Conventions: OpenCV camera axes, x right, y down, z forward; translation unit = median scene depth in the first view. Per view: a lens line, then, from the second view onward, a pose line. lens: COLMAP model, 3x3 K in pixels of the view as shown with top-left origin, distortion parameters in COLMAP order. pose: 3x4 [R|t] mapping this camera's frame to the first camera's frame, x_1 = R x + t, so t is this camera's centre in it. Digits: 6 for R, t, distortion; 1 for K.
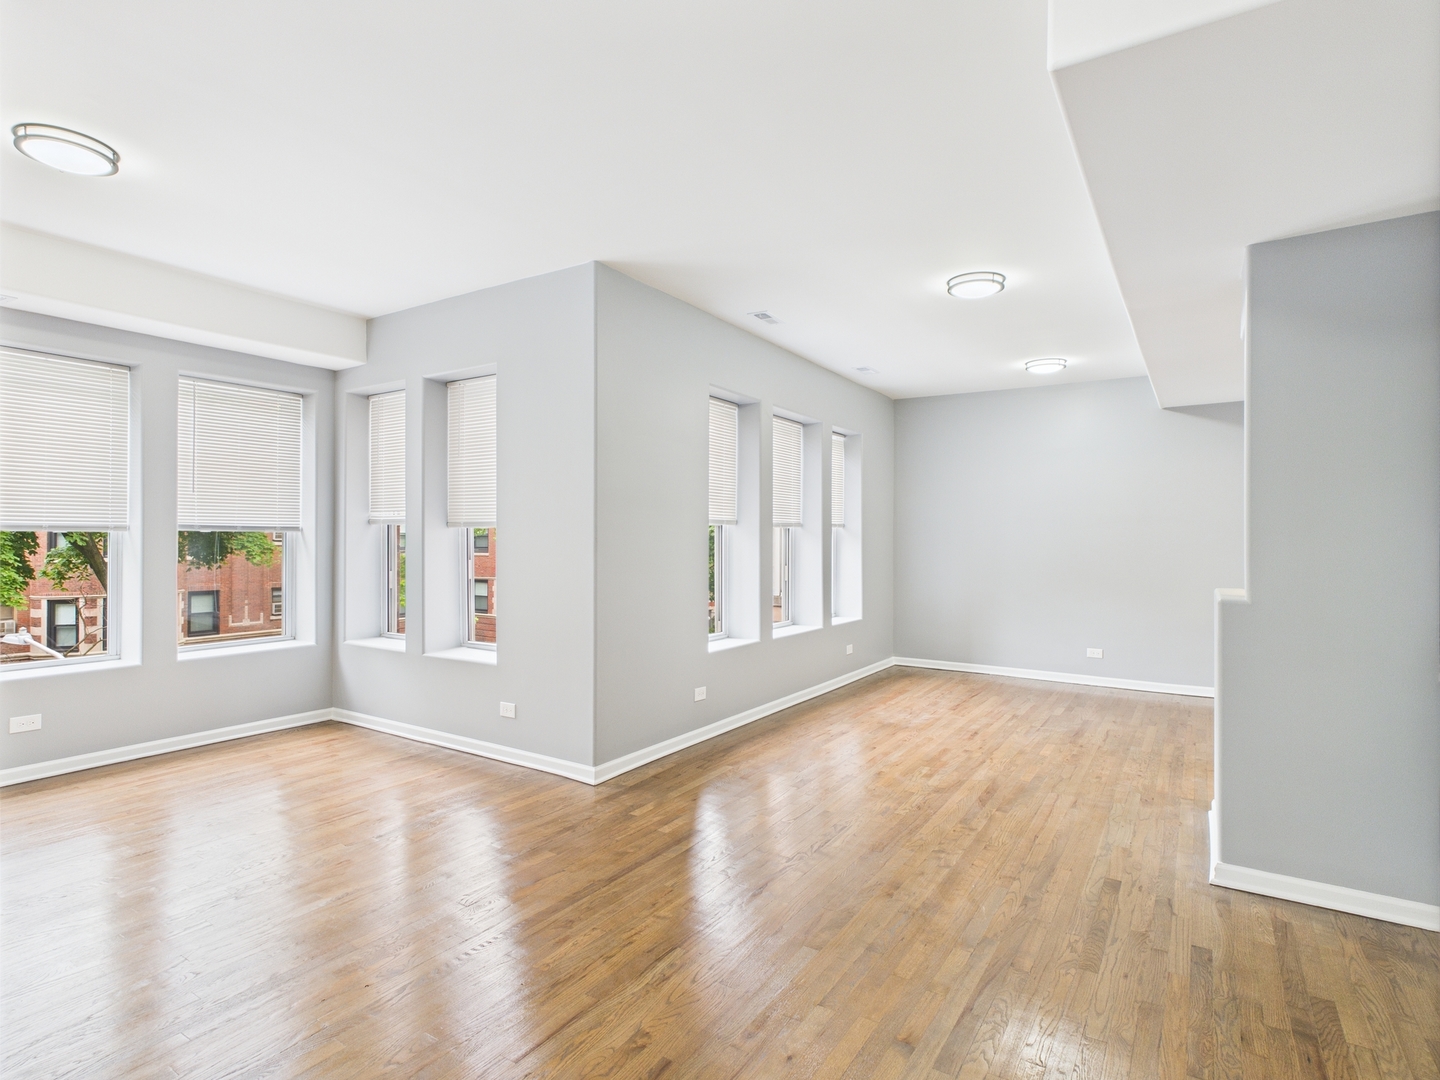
lens RADIAL K [[756.5, 0, 719.9], [0, 756.5, 532.4], [0, 0, 1]] dist [0.001009, 0.000011]
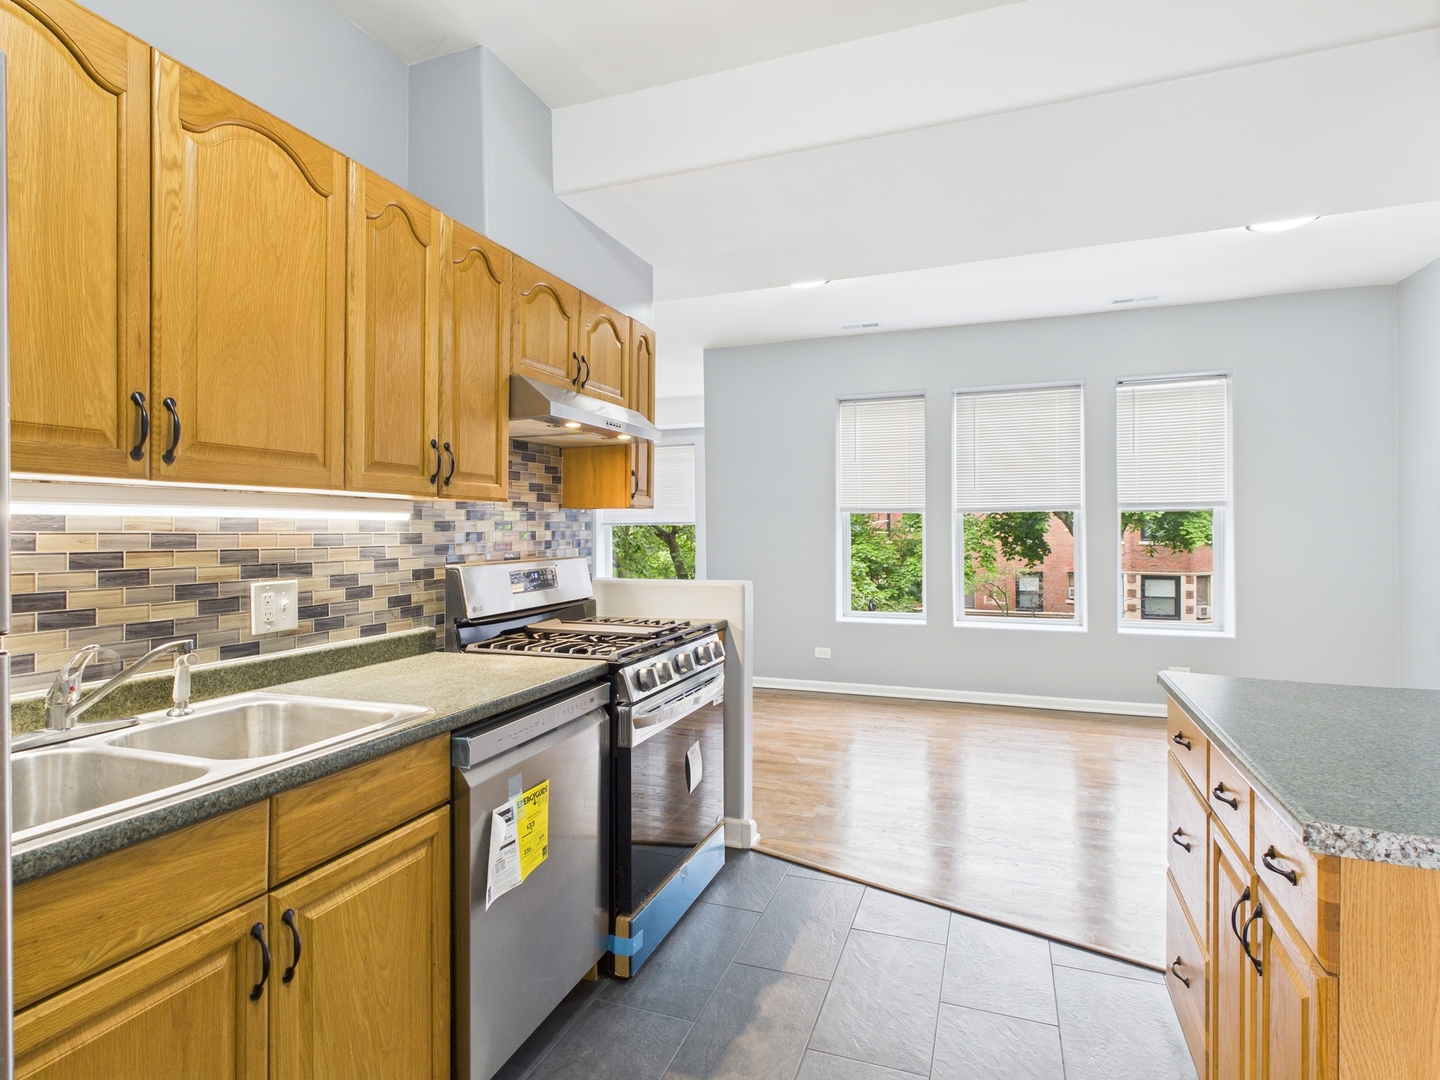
lens RADIAL K [[756.5, 0, 719.9], [0, 756.5, 532.4], [0, 0, 1]] dist [0.001009, 0.000011]
pose [[0.201912, 0.003297, -0.979398, 1.321958], [0.015692, 0.999855, 0.006601, 0.009025], [0.979278, -0.016701, 0.201831, 0.689927]]
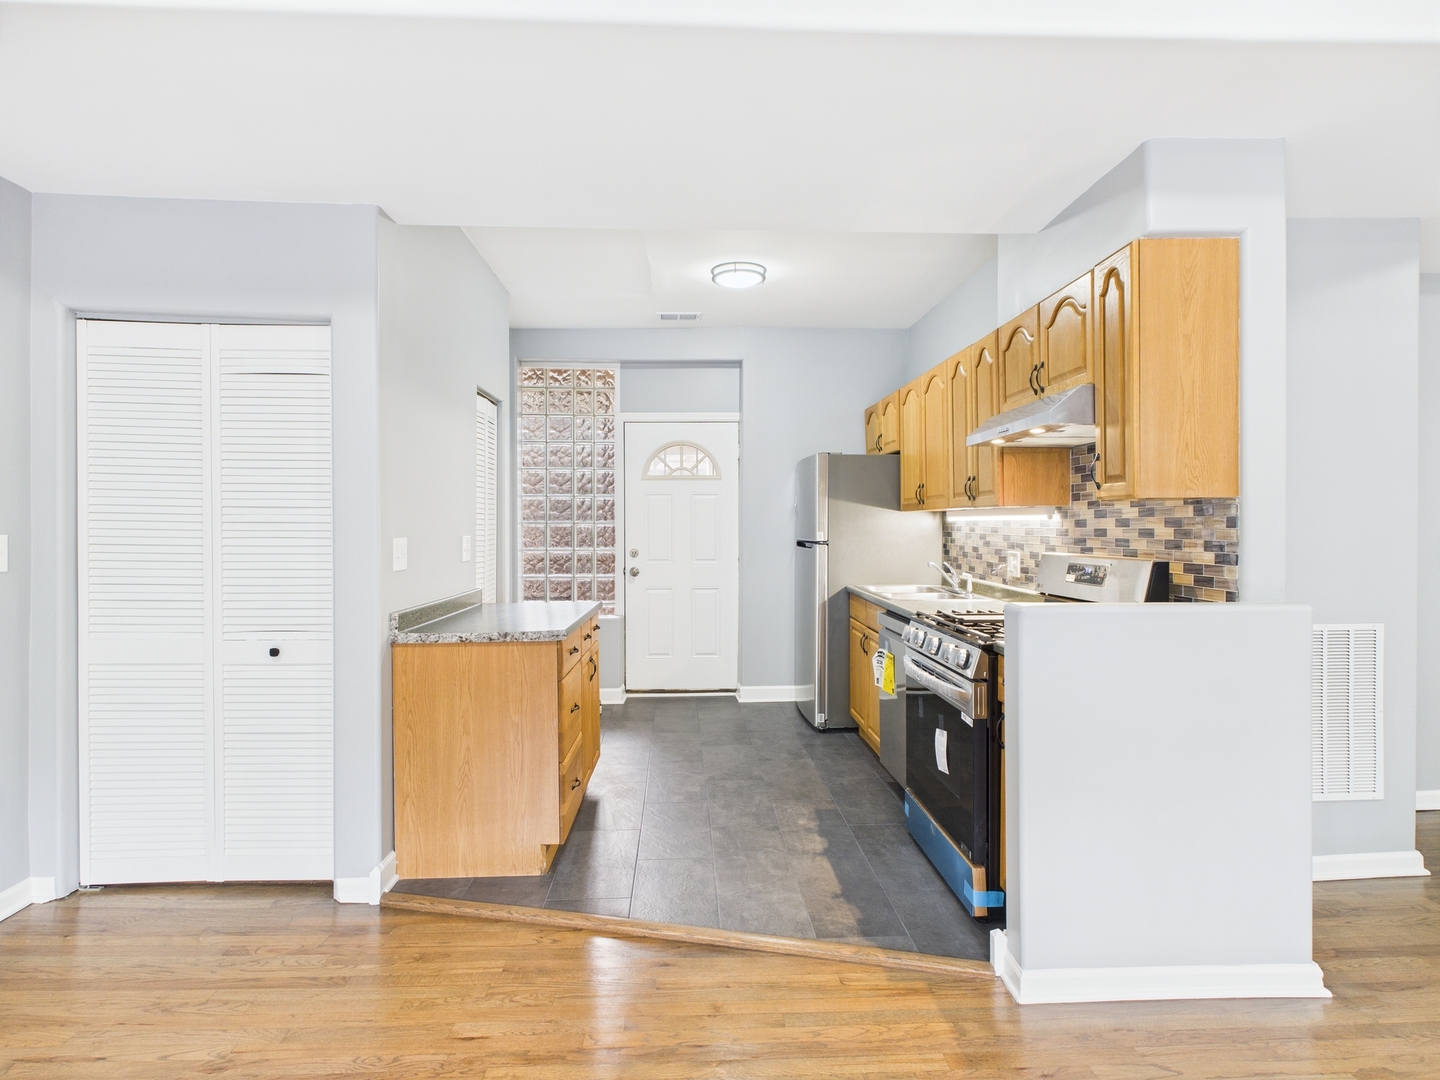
lens RADIAL K [[756.5, 0, 719.9], [0, 756.5, 532.4], [0, 0, 1]] dist [0.001009, 0.000011]
pose [[-0.571338, -0.007336, 0.820682, 0.272799], [-0.008437, 0.999960, 0.003065, 0.014378], [-0.820672, -0.005172, -0.571377, 1.333102]]
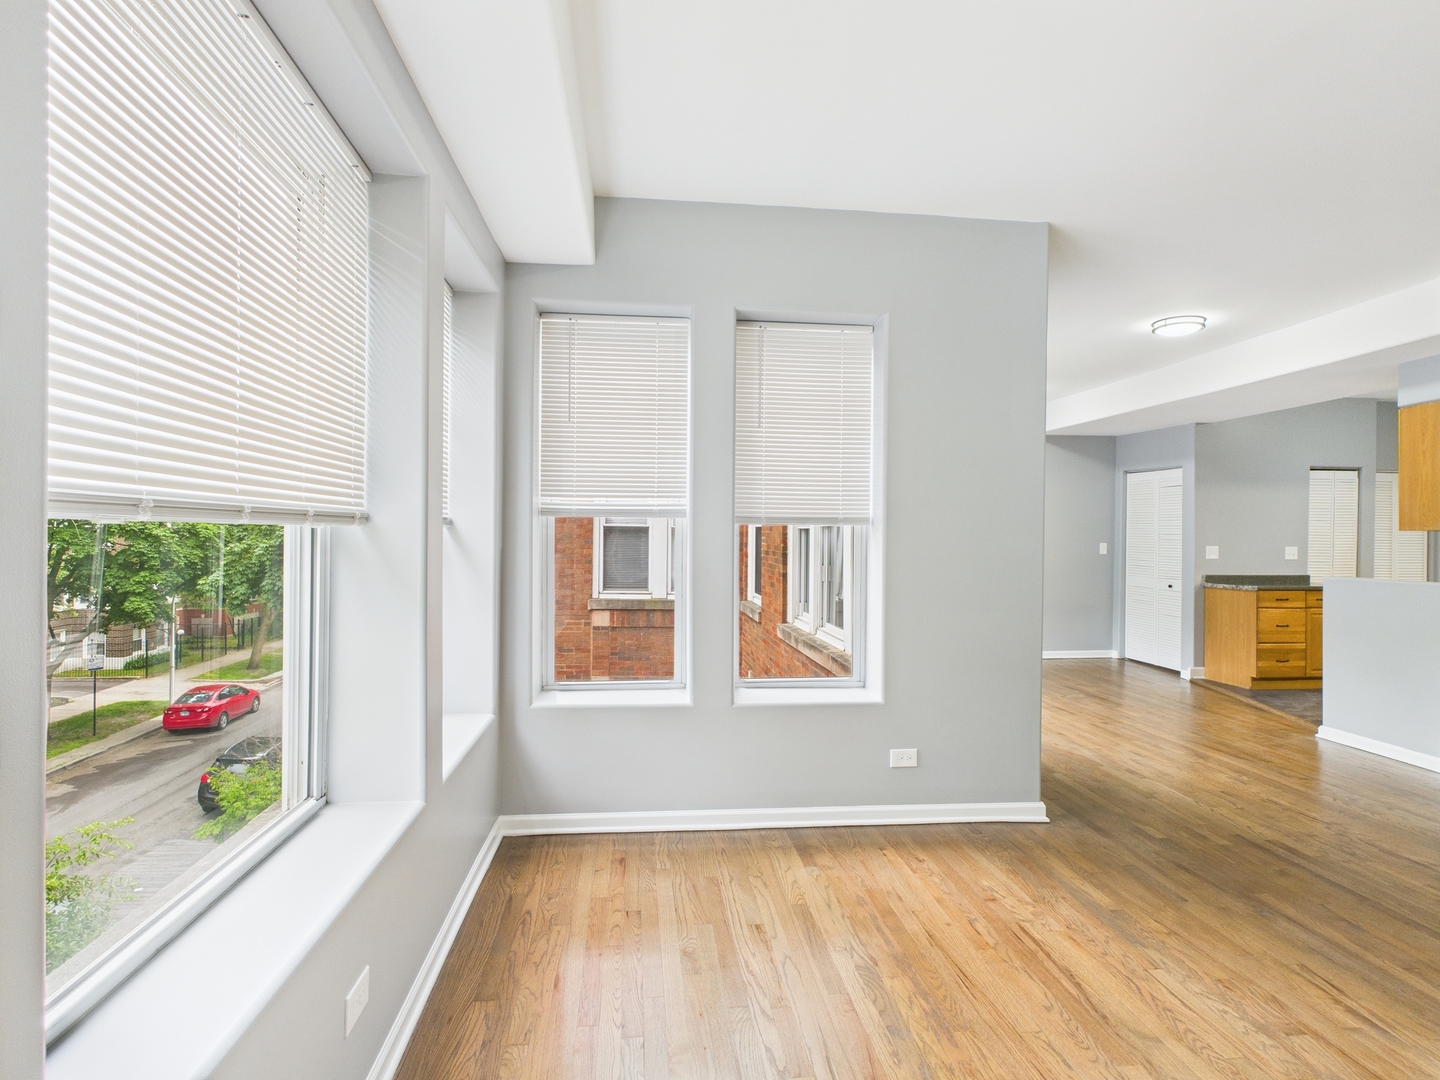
lens RADIAL K [[756.5, 0, 719.9], [0, 756.5, 532.4], [0, 0, 1]] dist [0.001009, 0.000011]
pose [[0.776169, 0.007005, 0.630486, -0.975849], [-0.011645, 0.999927, 0.003226, -0.000344], [-0.630418, -0.009846, 0.776194, 0.538794]]
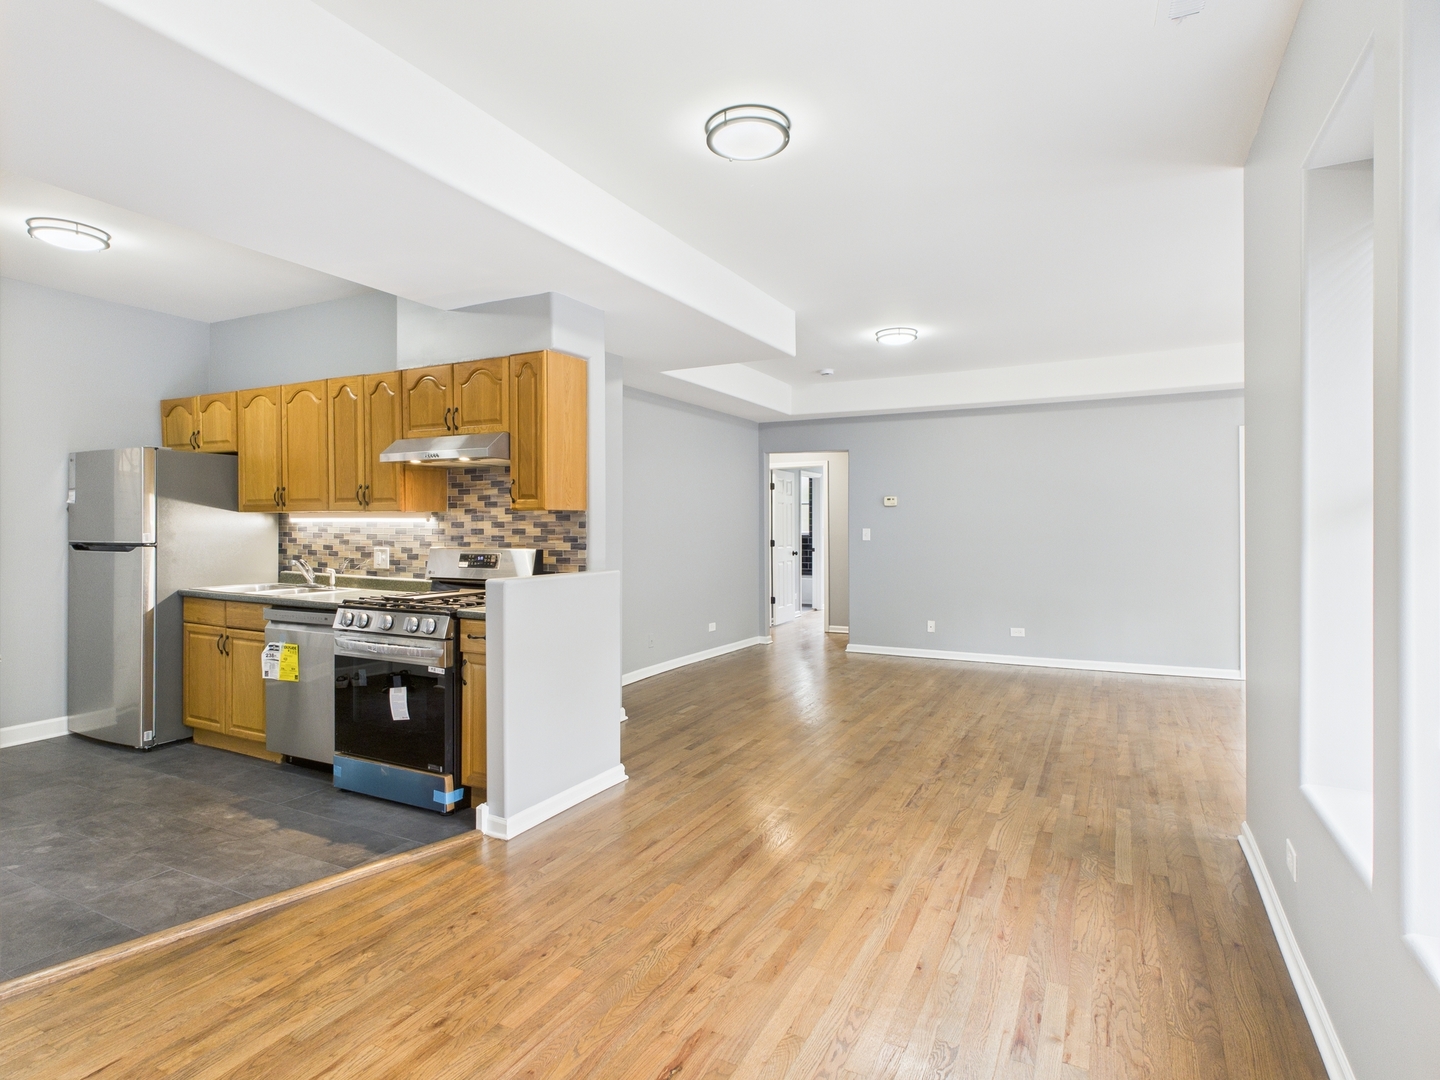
lens RADIAL K [[756.5, 0, 719.9], [0, 756.5, 532.4], [0, 0, 1]] dist [0.001009, 0.000011]
pose [[-0.996341, -0.000733, -0.085469, 0.421223], [-0.000590, 0.999998, -0.001701, 0.016366], [0.085470, -0.001644, -0.996339, 1.666098]]
